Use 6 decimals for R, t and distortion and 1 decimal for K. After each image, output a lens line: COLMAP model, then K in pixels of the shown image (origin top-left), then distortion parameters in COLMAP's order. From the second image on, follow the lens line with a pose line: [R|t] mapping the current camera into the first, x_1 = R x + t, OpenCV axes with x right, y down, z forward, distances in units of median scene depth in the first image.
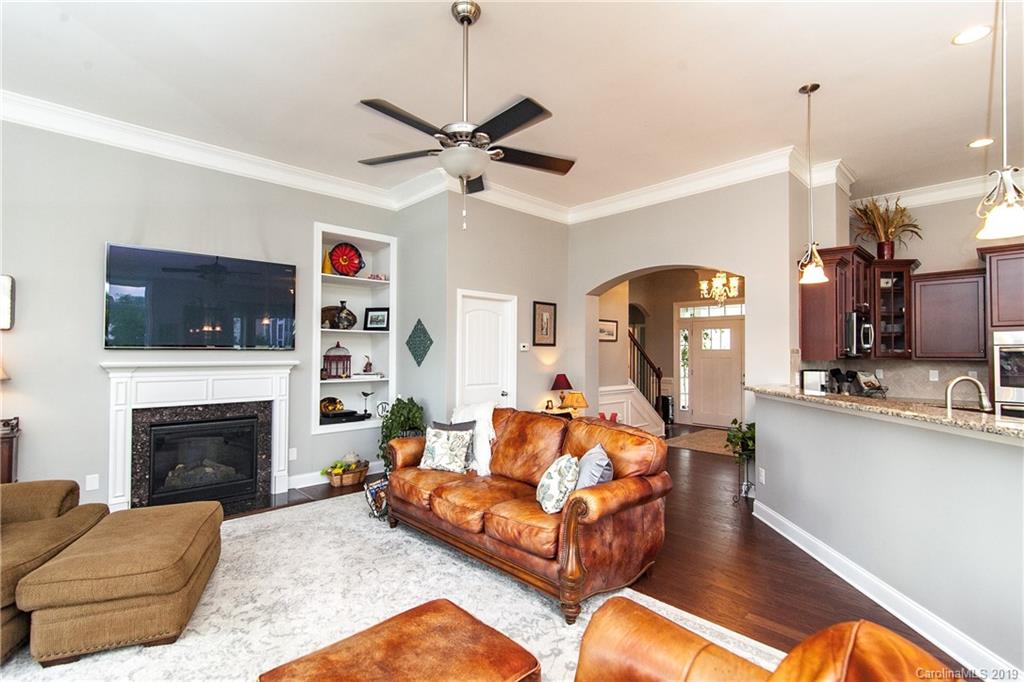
lens RADIAL K [[475.5, 0, 512.0], [0, 475.5, 341.0], [0, 0, 1]] dist [0.001342, 0.000275]
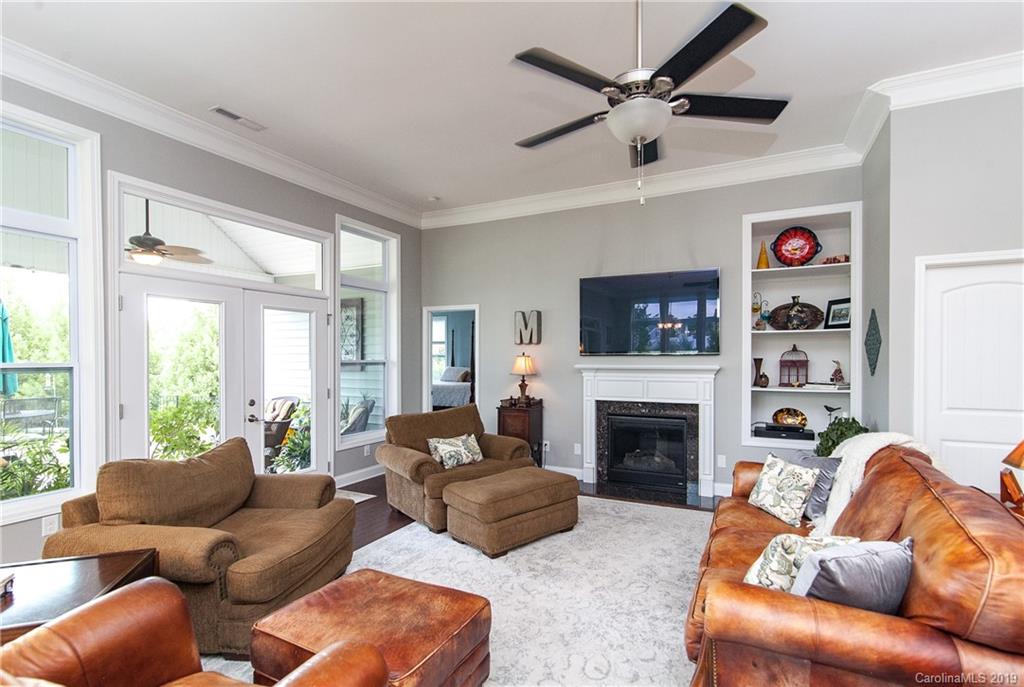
lens RADIAL K [[480.9, 0, 521.6], [0, 480.9, 358.8], [0, 0, 1]] dist [-0.000099, -0.000008]
pose [[0.346990, -0.001367, -0.937868, 0.323956], [0.027332, 0.999589, 0.008655, 0.007889], [0.937471, -0.028637, 0.346885, 0.280067]]
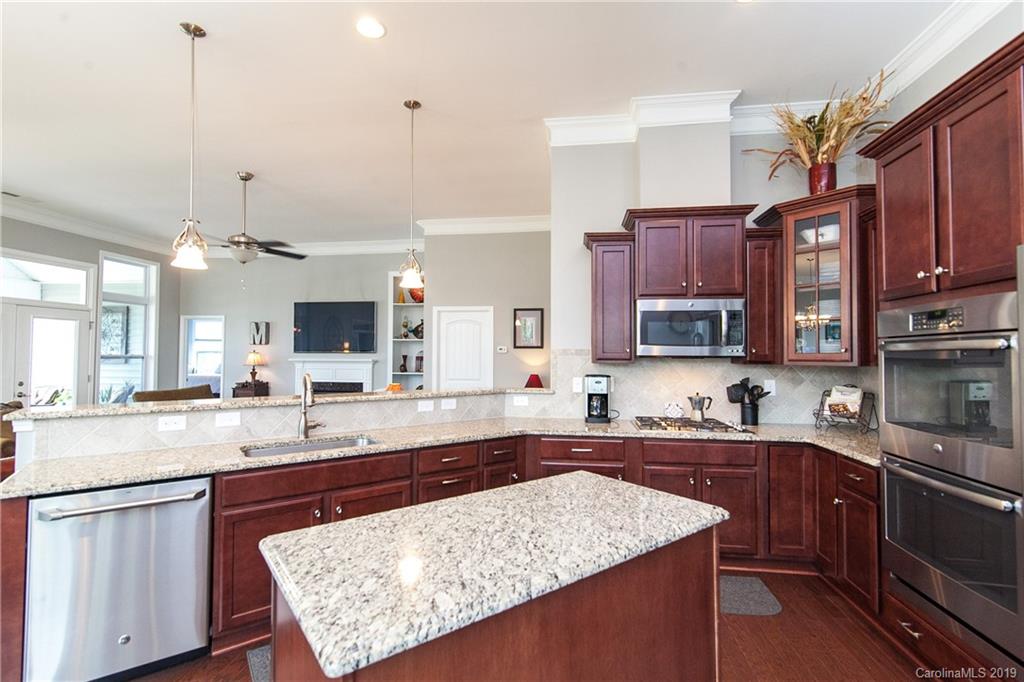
lens RADIAL K [[475.5, 0, 512.0], [0, 475.5, 341.0], [0, 0, 1]] dist [0.001342, 0.000275]
pose [[0.619932, -0.021392, -0.784364, 1.117935], [0.017406, 0.999757, -0.013509, 0.008886], [0.784462, -0.005278, 0.620154, 0.358281]]
